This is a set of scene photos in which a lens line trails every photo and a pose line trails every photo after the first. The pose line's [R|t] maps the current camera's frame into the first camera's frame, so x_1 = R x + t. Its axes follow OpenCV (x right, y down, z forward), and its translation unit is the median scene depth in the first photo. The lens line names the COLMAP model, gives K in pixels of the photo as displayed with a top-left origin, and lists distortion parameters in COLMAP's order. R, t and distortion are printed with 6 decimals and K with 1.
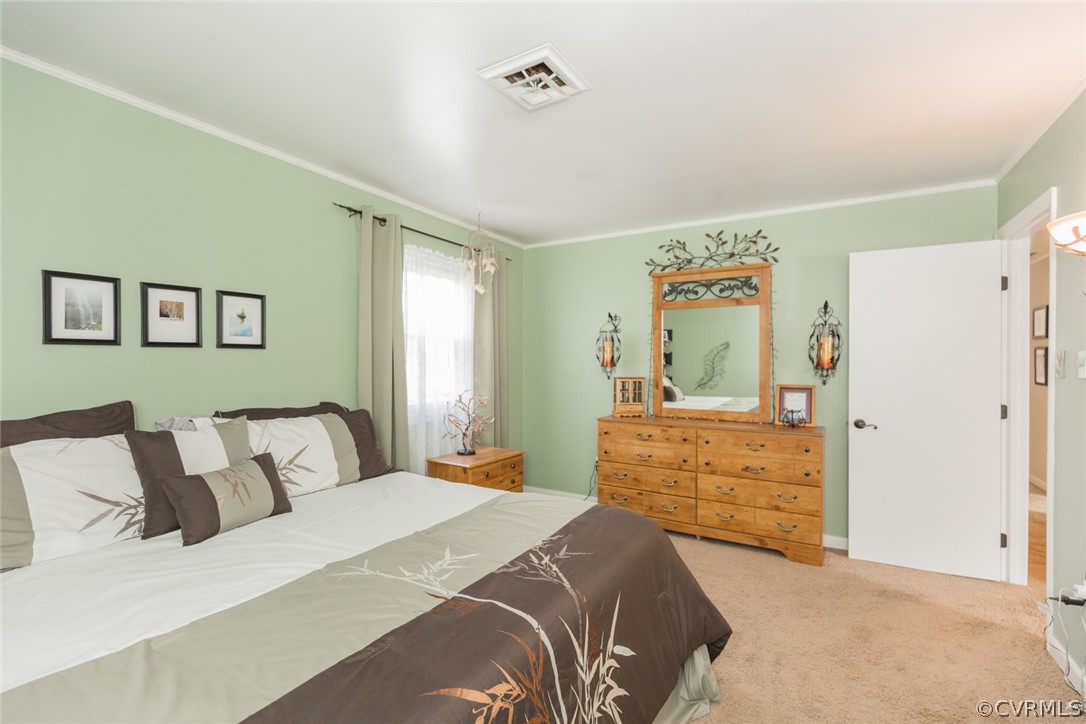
lens RADIAL K [[486.5, 0, 542.7], [0, 486.5, 363.5], [0, 0, 1]] dist [0.006741, -0.000702]
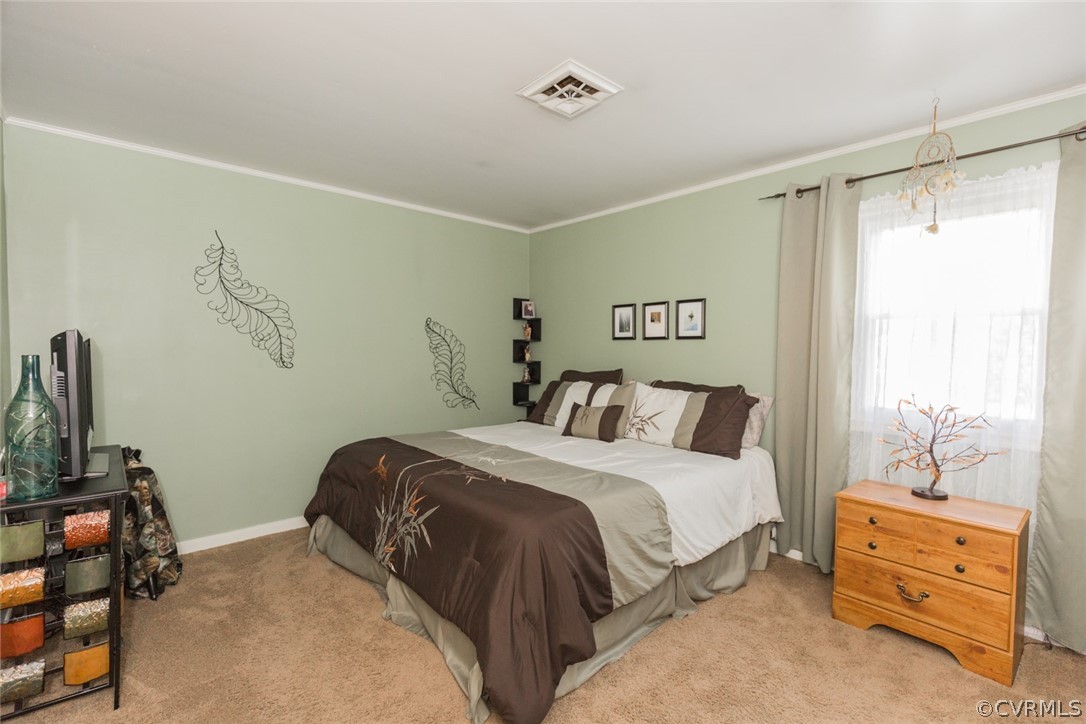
lens RADIAL K [[485.7, 0, 546.3], [0, 485.7, 362.6], [0, 0, 1]] dist [0.006664, -0.001038]
pose [[-0.282473, 0.024494, -0.958963, 0.927696], [-0.013609, 0.999471, 0.029537, 0.000320], [0.959179, 0.021394, -0.281990, 1.099166]]
